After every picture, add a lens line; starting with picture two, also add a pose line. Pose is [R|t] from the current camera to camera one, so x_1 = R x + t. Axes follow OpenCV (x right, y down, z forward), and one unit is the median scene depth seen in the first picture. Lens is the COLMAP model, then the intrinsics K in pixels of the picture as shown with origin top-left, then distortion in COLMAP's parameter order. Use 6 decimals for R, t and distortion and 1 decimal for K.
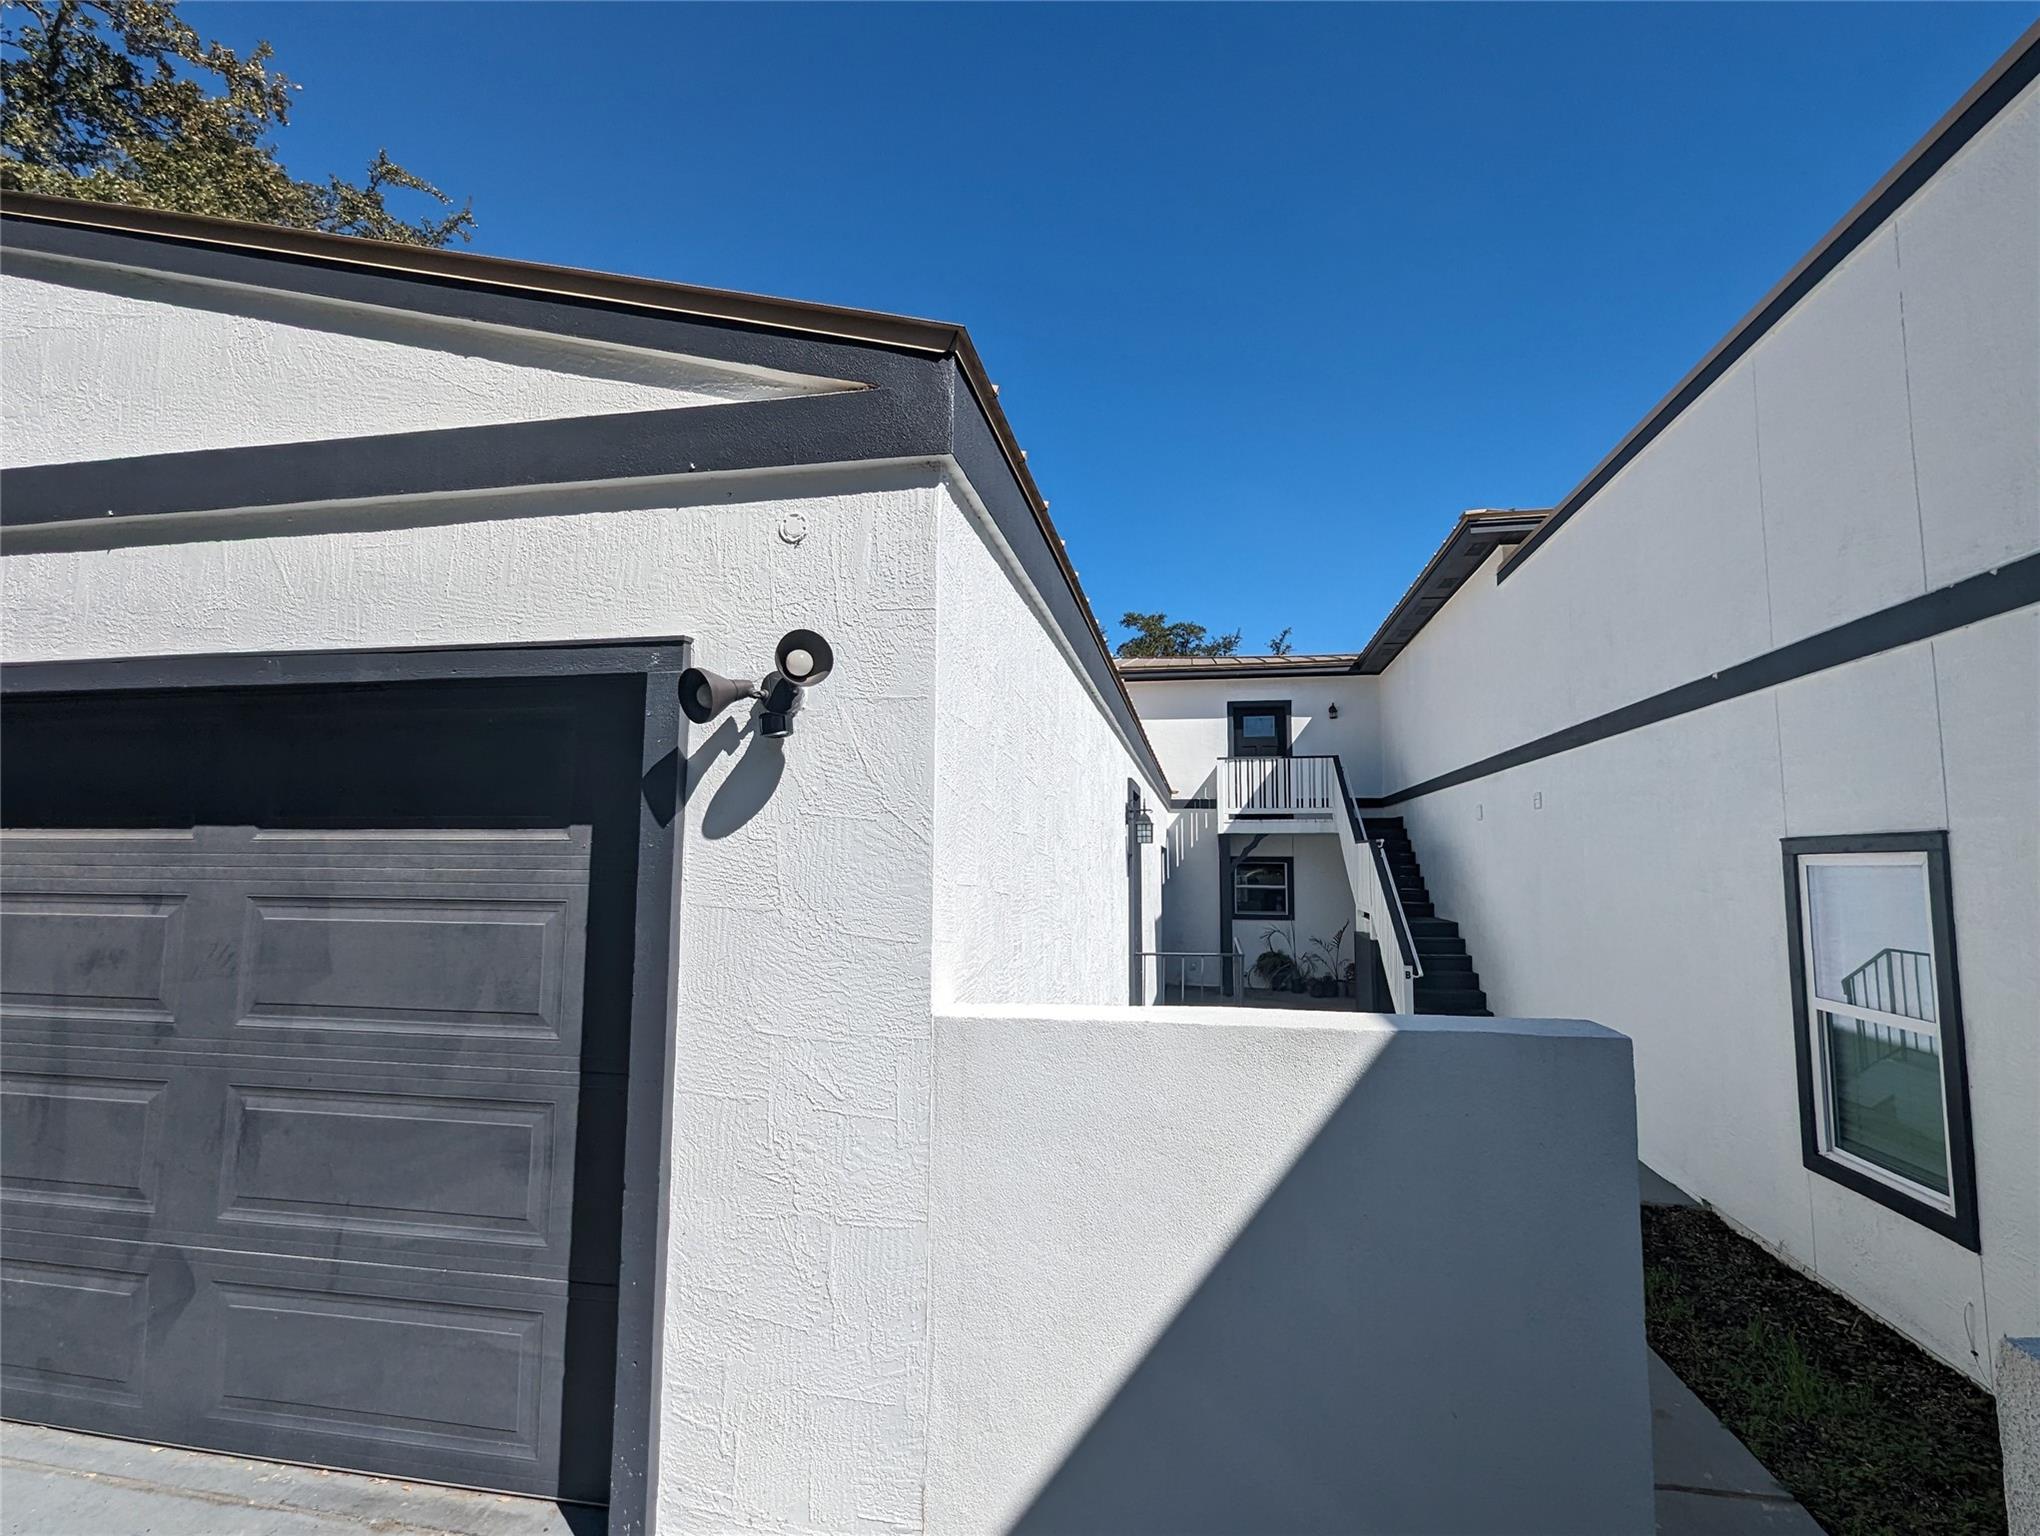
lens RADIAL K [[933.9, 0, 1027.9], [0, 933.9, 781.9], [0, 0, 1]] dist [-0.001298, 0.000328]
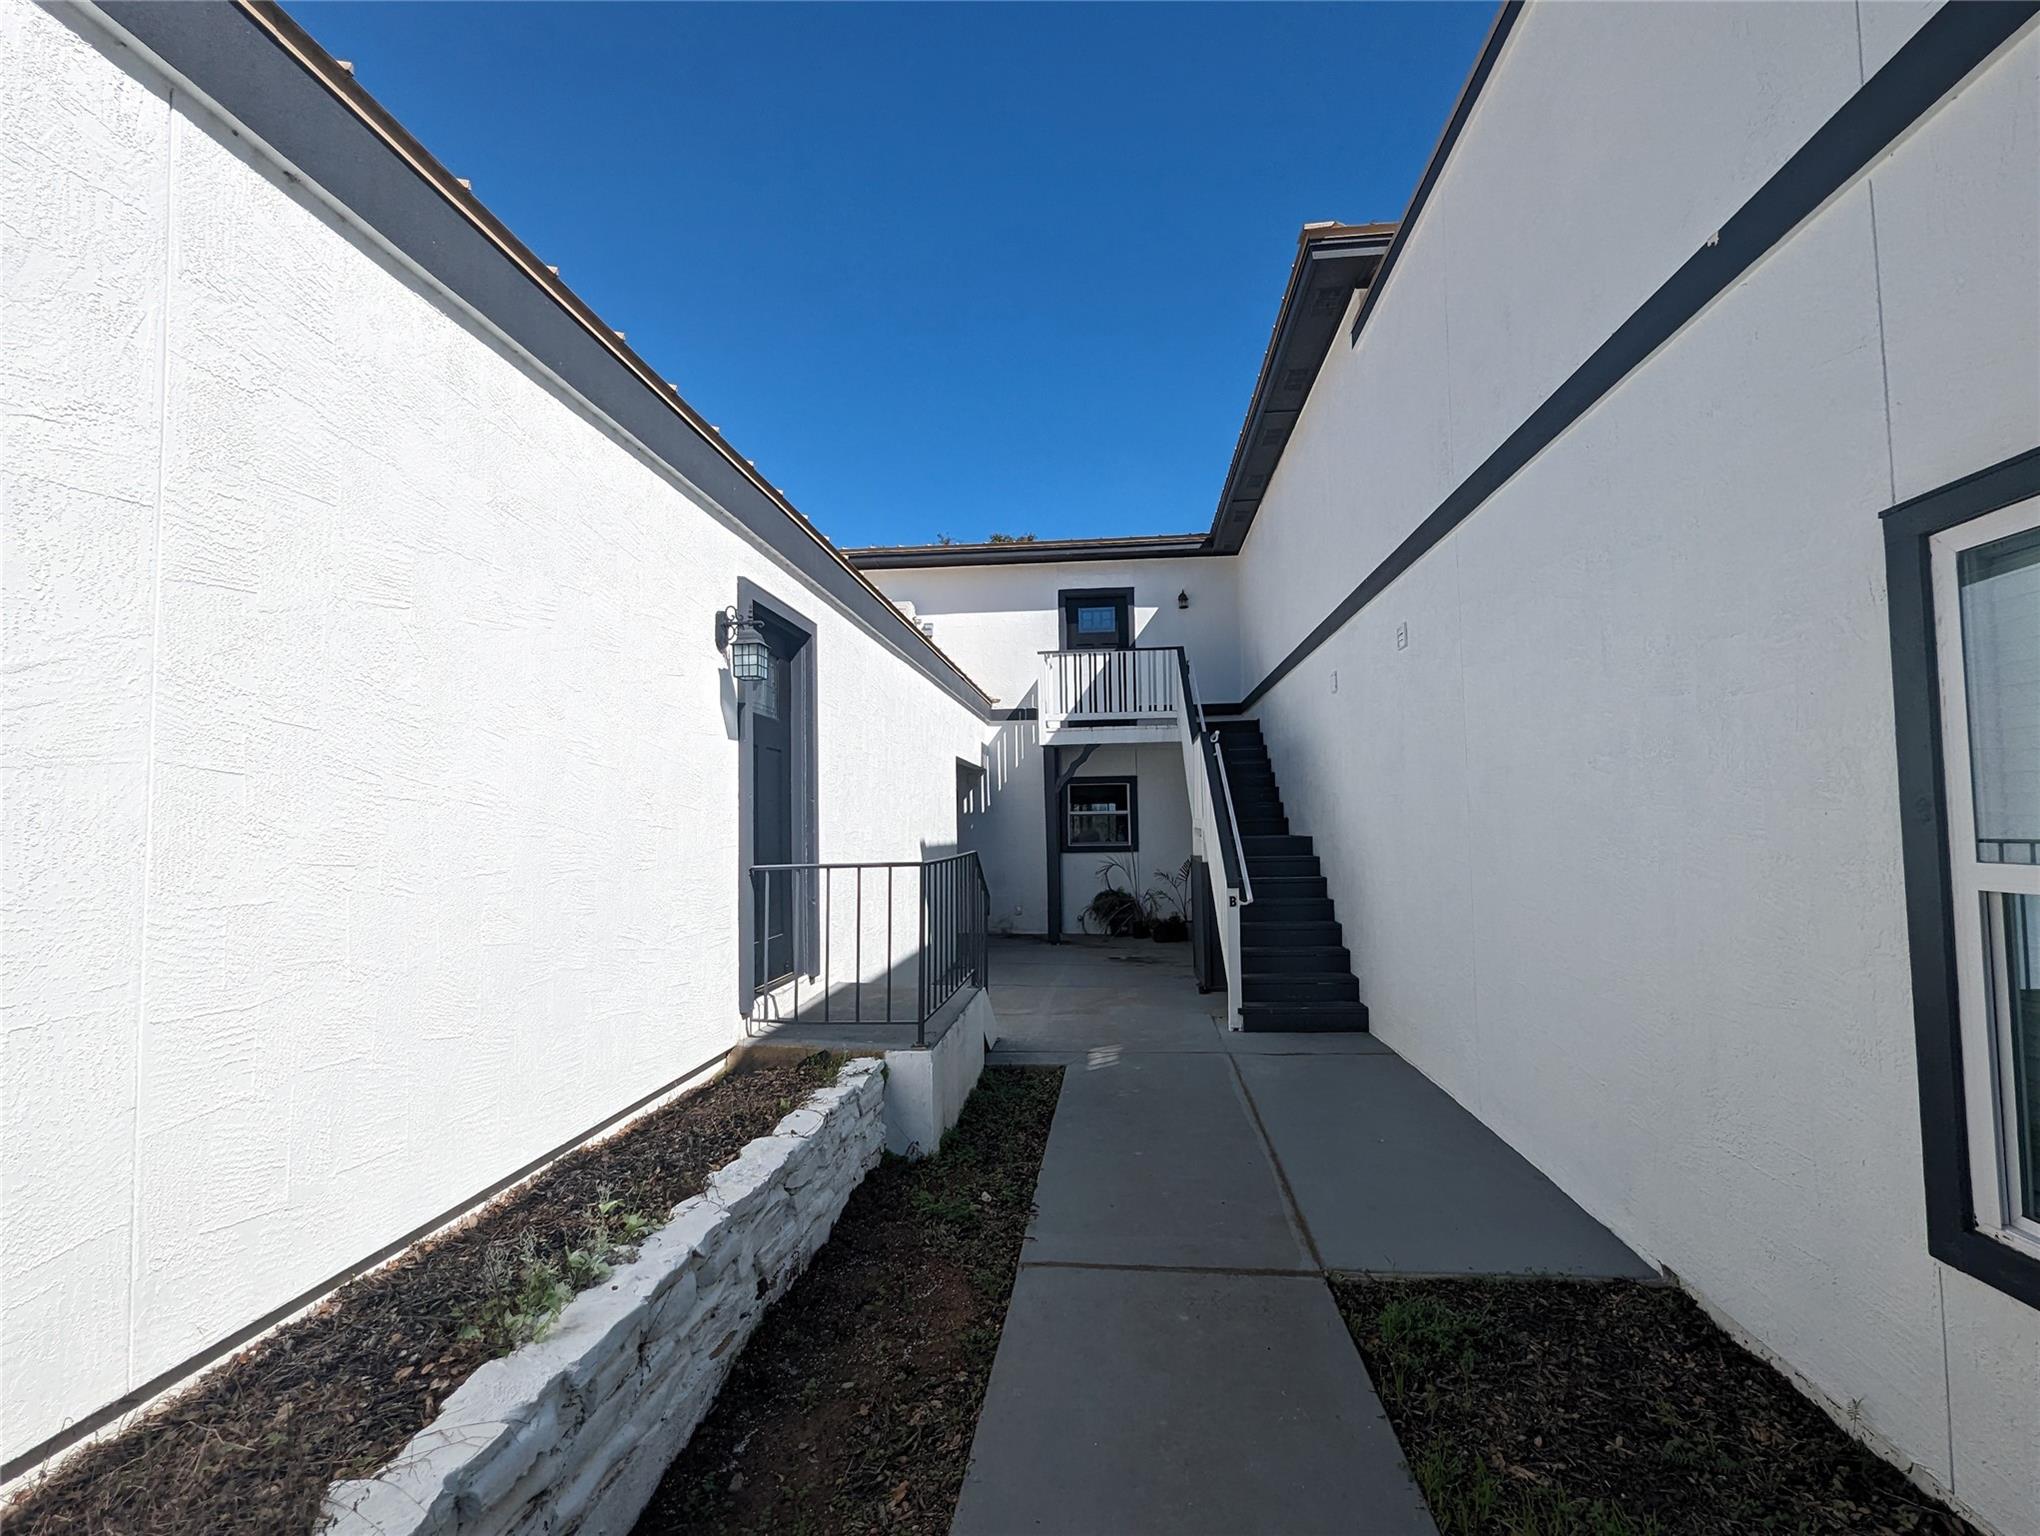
lens RADIAL K [[933.9, 0, 1027.9], [0, 933.9, 781.9], [0, 0, 1]] dist [-0.001298, 0.000328]
pose [[0.995715, -0.016998, 0.090896, 0.120028], [0.013314, 0.999071, 0.040983, 0.053807], [-0.091508, -0.039598, 0.995017, 0.195210]]
